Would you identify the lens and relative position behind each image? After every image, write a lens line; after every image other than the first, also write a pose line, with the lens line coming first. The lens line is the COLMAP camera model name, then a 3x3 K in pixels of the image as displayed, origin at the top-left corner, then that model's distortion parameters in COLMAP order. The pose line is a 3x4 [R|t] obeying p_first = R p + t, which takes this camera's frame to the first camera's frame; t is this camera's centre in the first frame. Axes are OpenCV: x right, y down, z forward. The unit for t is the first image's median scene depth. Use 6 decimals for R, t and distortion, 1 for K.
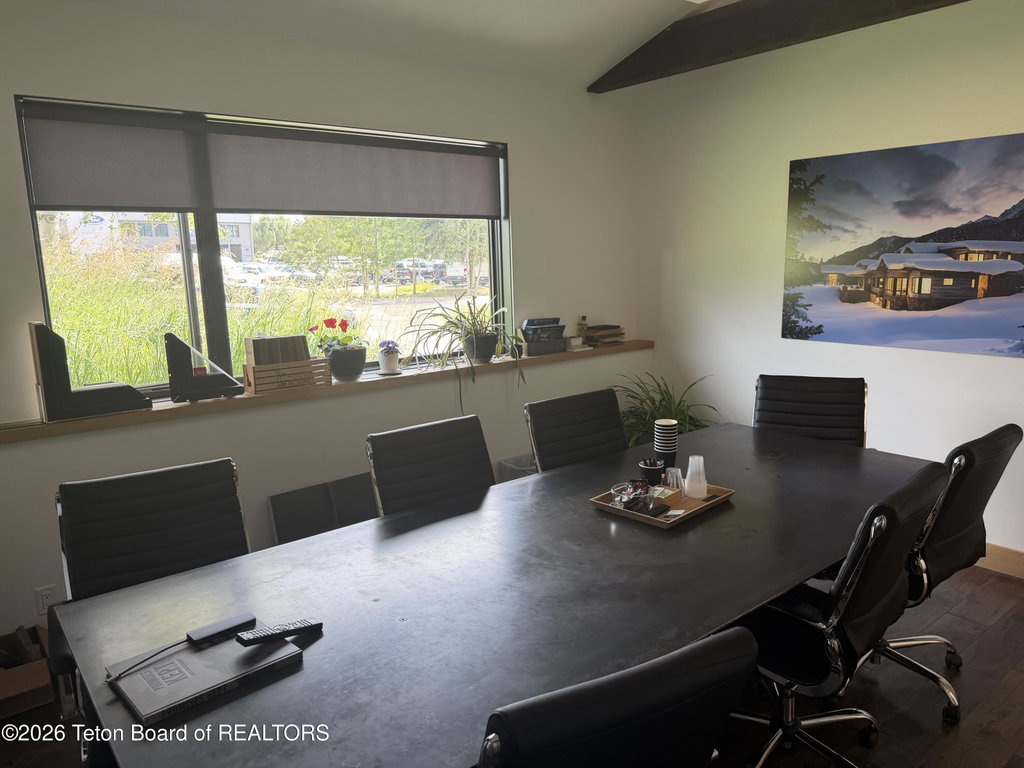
lens RADIAL K [[705.9, 0, 512.0], [0, 705.9, 384.0], [0, 0, 1]] dist [0.058062, -0.092153]
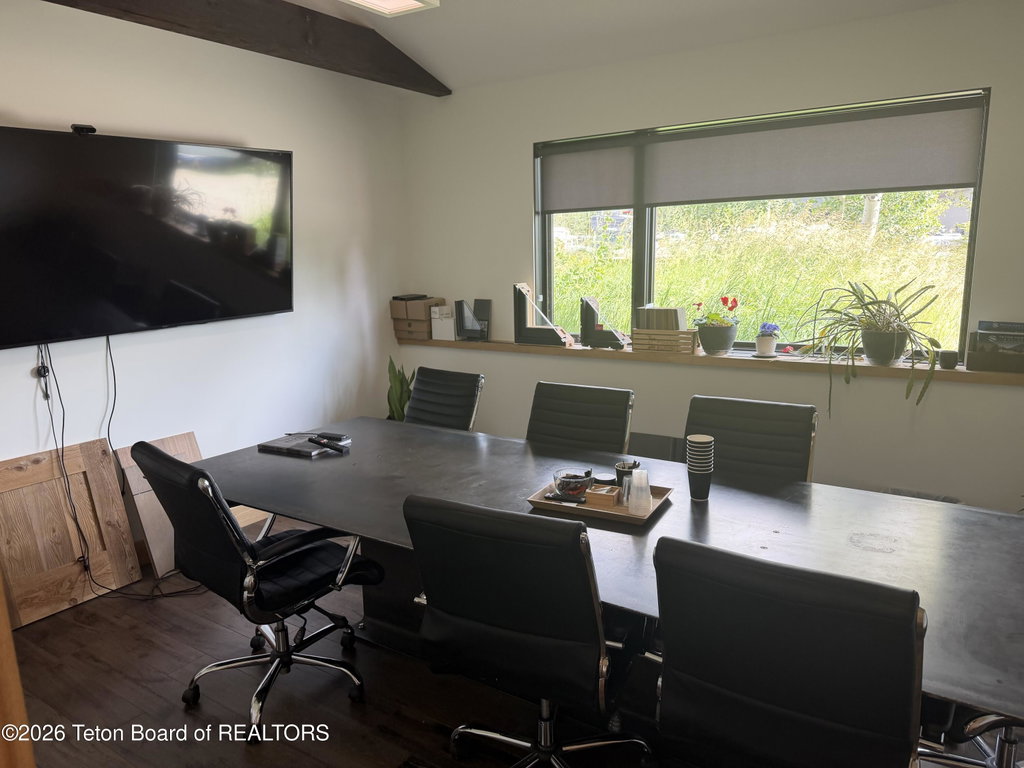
lens RADIAL K [[730.2, 0, 514.9], [0, 730.2, 385.7], [0, 0, 1]] dist [0.056926, -0.062998]
pose [[0.304035, 0.198593, -0.931731, 0.790200], [-0.141724, 0.976576, 0.161905, -0.104004], [0.942060, 0.082824, 0.325059, 0.361408]]
